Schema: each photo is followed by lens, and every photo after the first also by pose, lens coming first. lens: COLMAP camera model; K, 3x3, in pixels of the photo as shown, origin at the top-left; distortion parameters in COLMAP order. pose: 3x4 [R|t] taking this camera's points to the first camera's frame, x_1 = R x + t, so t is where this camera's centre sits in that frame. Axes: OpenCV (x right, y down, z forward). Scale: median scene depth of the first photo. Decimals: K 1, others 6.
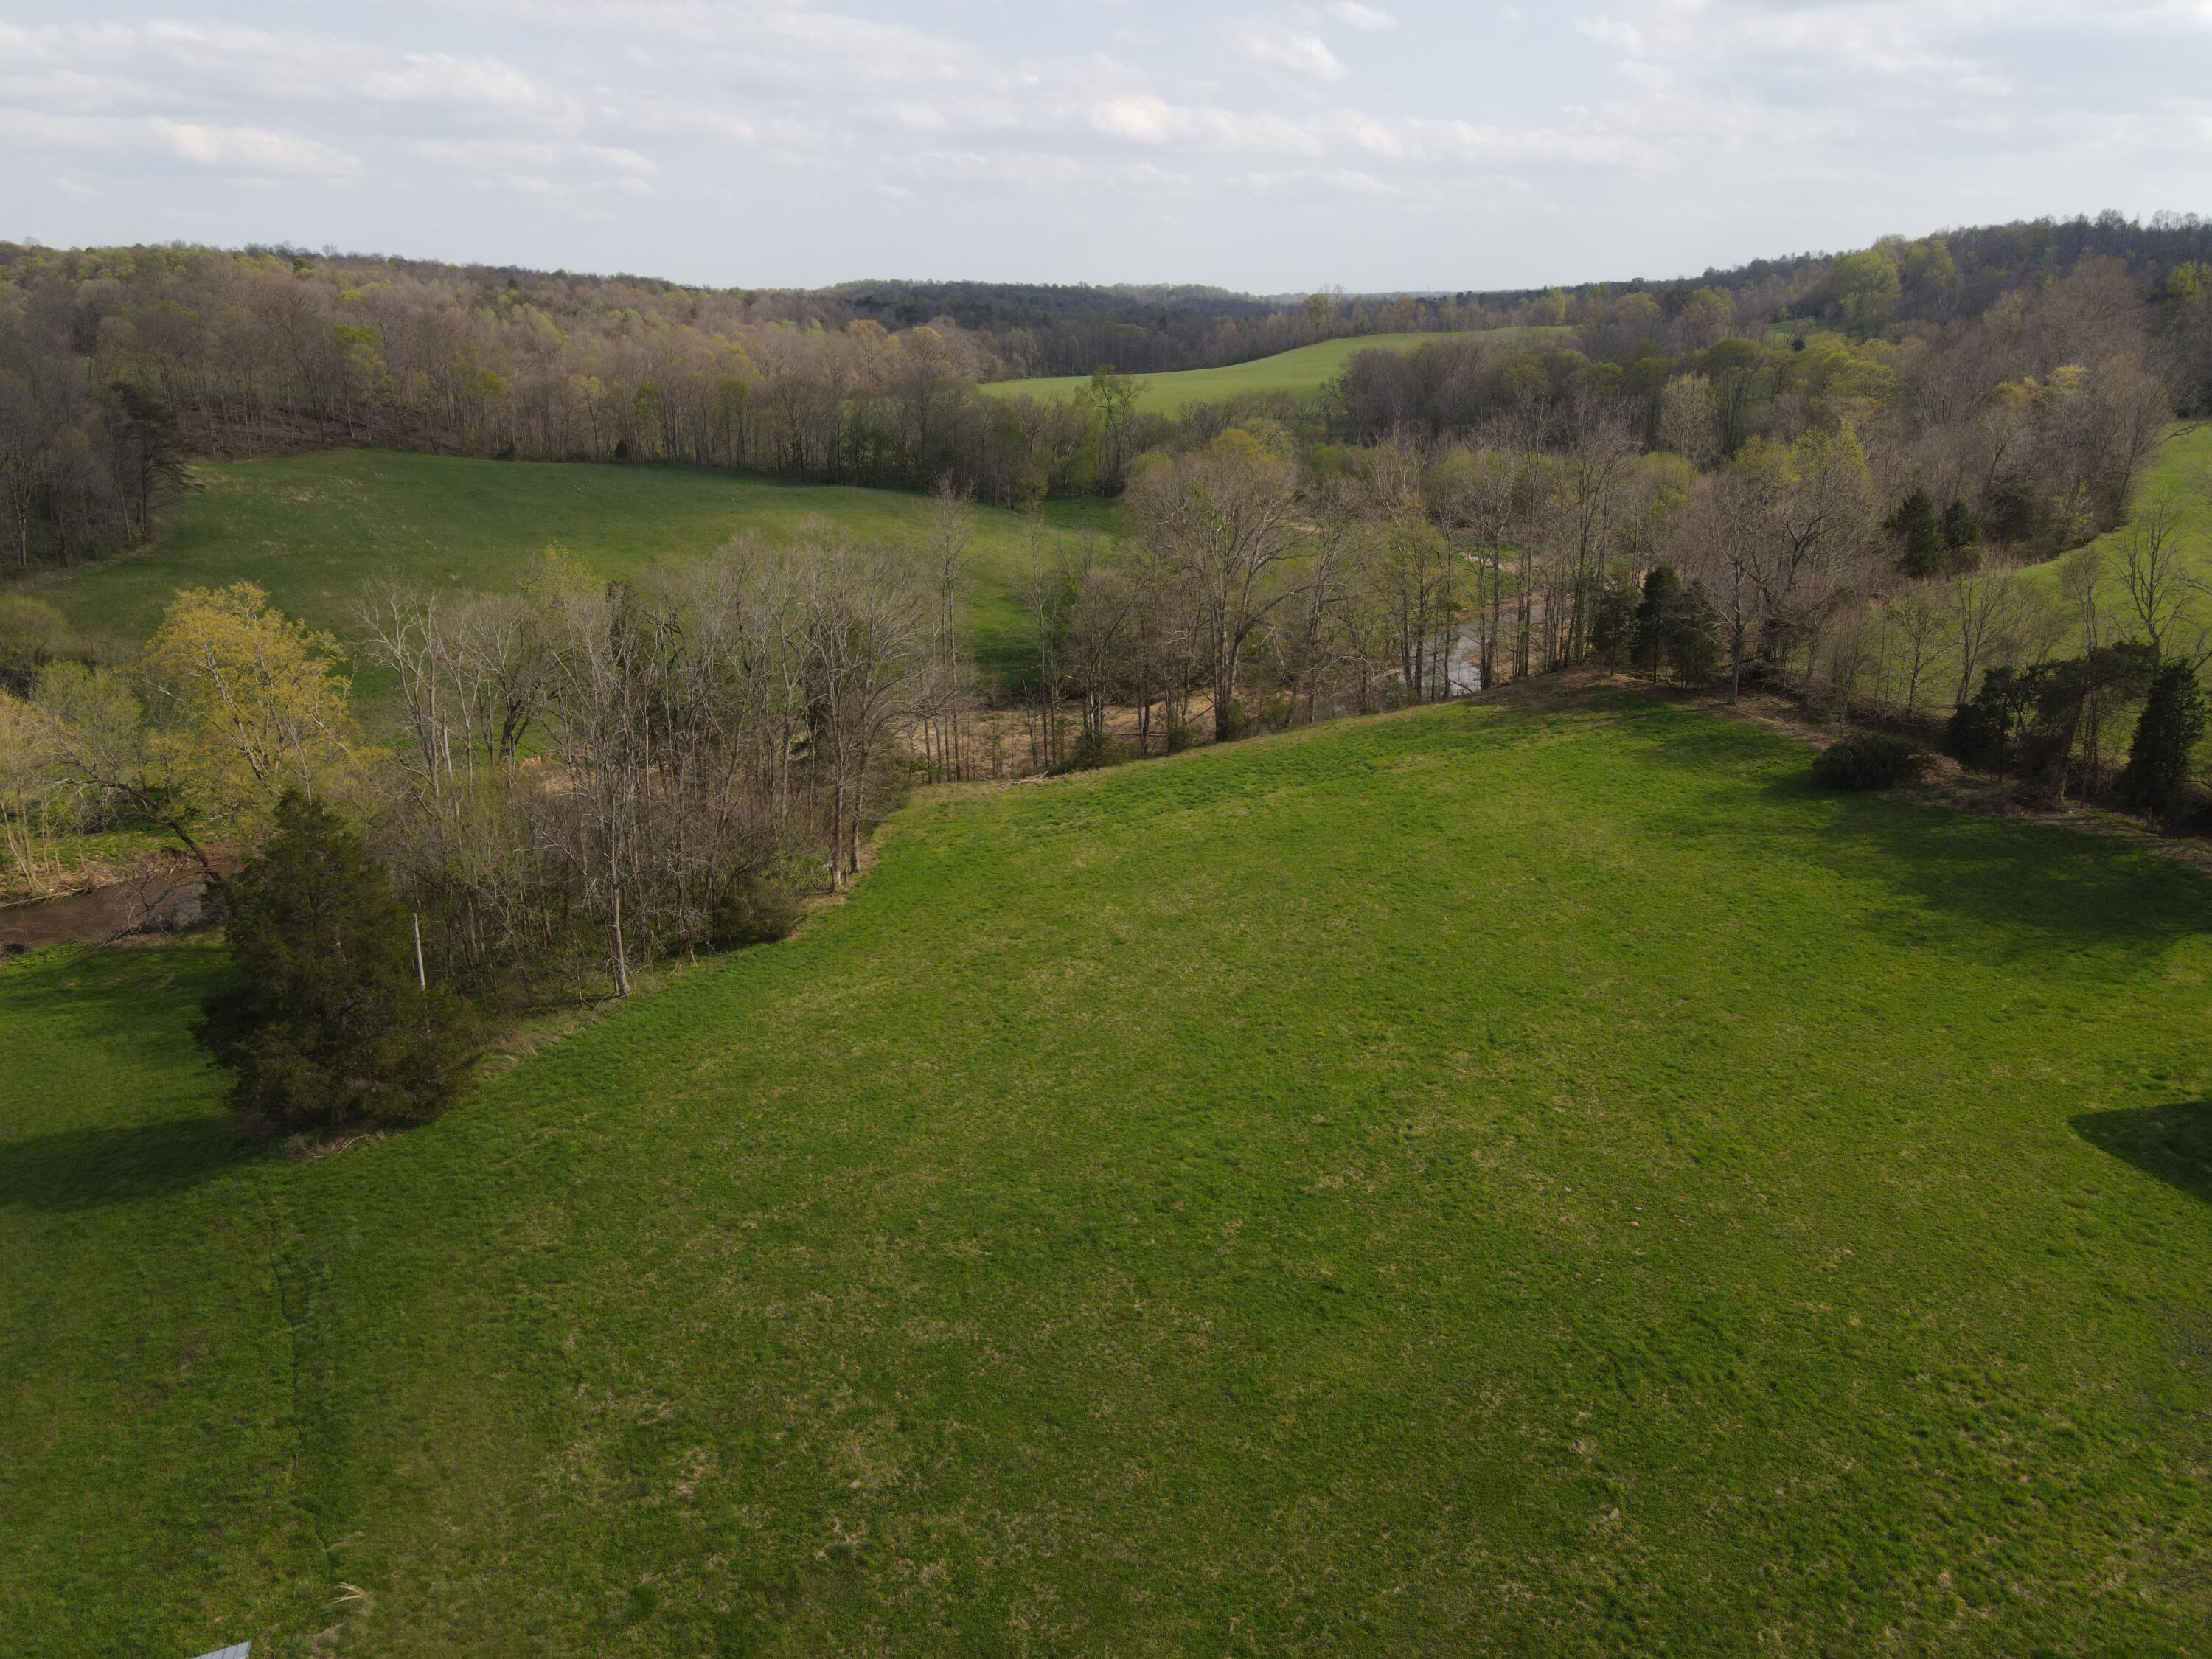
lens RADIAL K [[1626.8, 0, 1096.5], [0, 1626.8, 829.1], [0, 0, 1]] dist [0.002053, 0.017822]
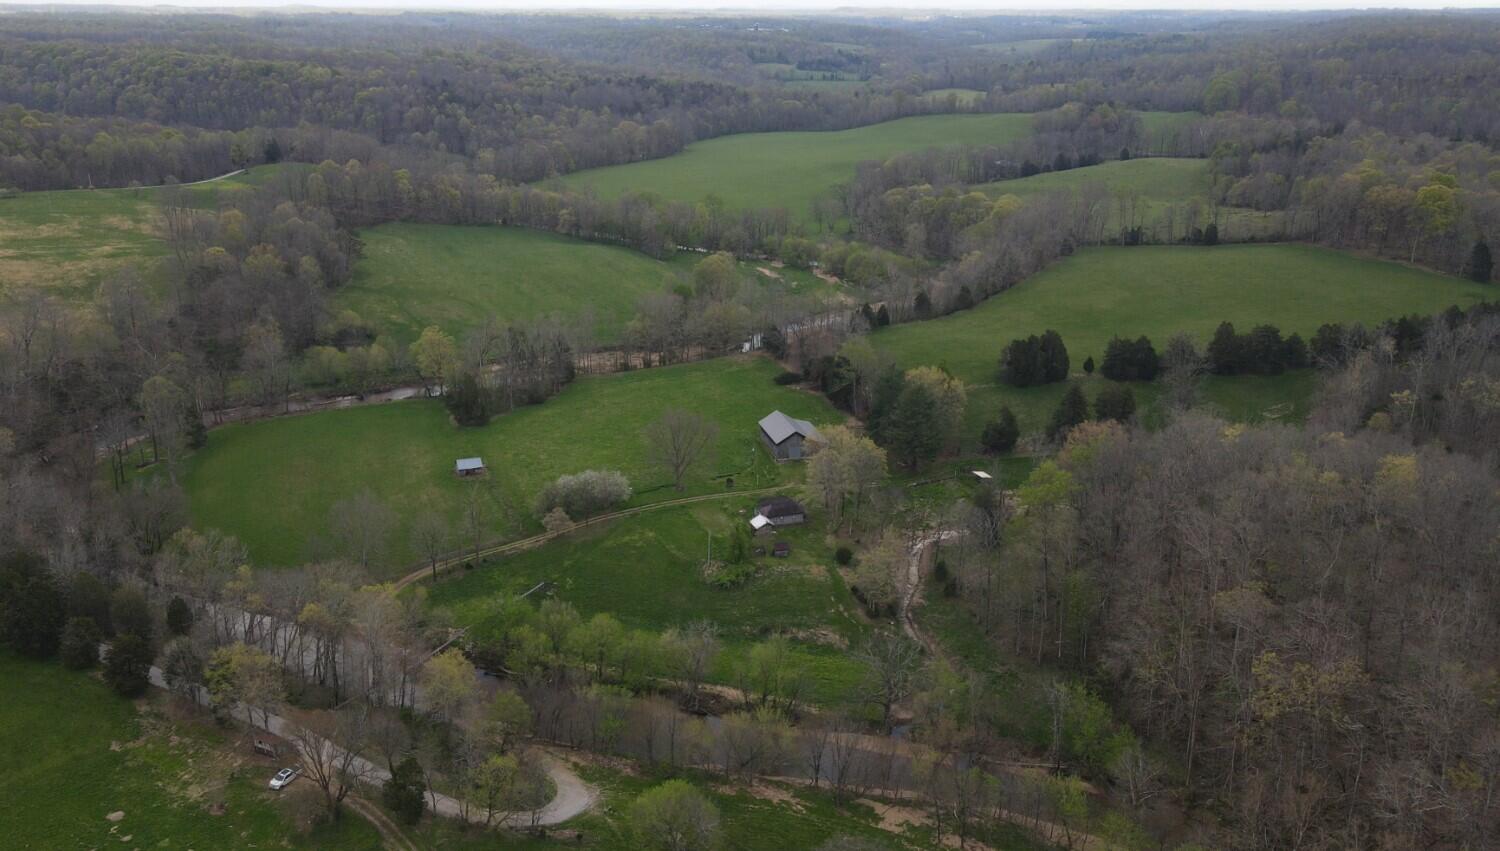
lens RADIAL K [[1217.1, 0, 688.8], [0, 1217.1, 441.9], [0, 0, 1]] dist [0.007026, 0.005357]
pose [[0.992624, 0.050510, -0.110212, 0.463390], [-0.046705, 0.998229, 0.036834, 0.017132], [0.111877, -0.031415, 0.993225, -1.846282]]
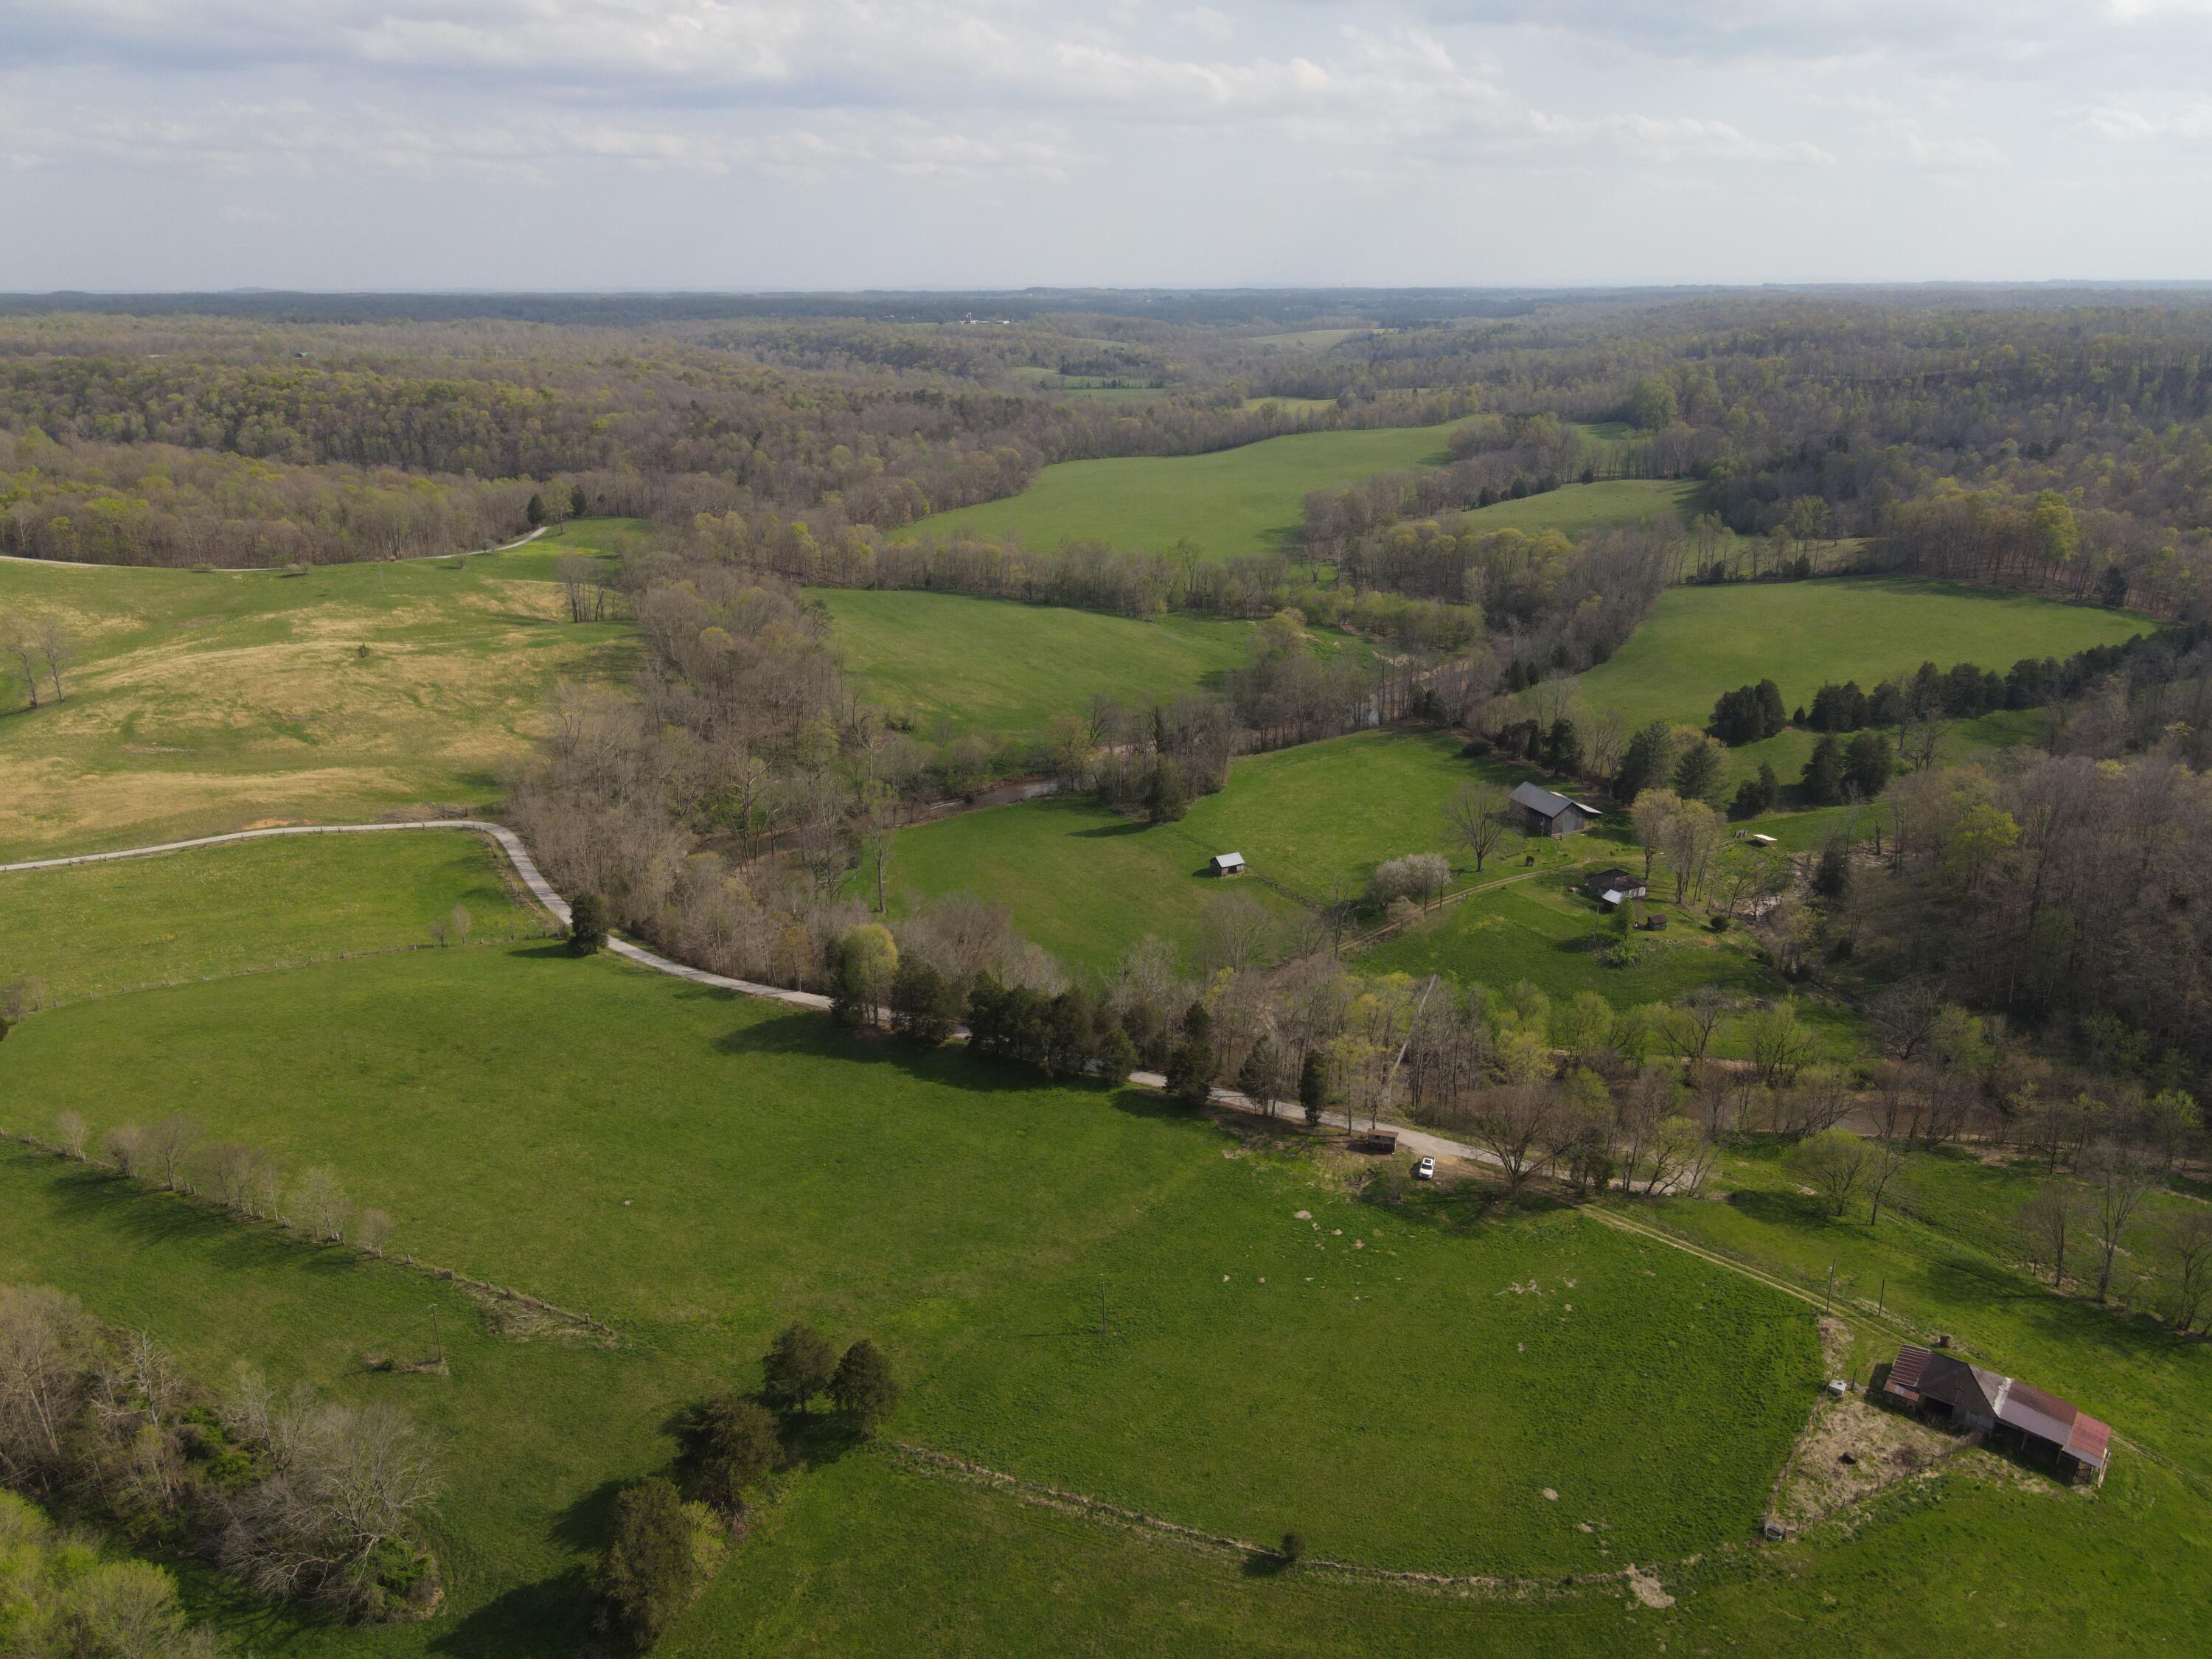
lens RADIAL K [[1626.8, 0, 1095.2], [0, 1626.8, 831.7], [0, 0, 1]] dist [0.002053, 0.017822]
pose [[0.998789, -0.012860, 0.047490, -0.491344], [0.012176, 0.999818, 0.014662, 0.070485], [-0.047670, -0.014066, 0.998764, -2.249031]]
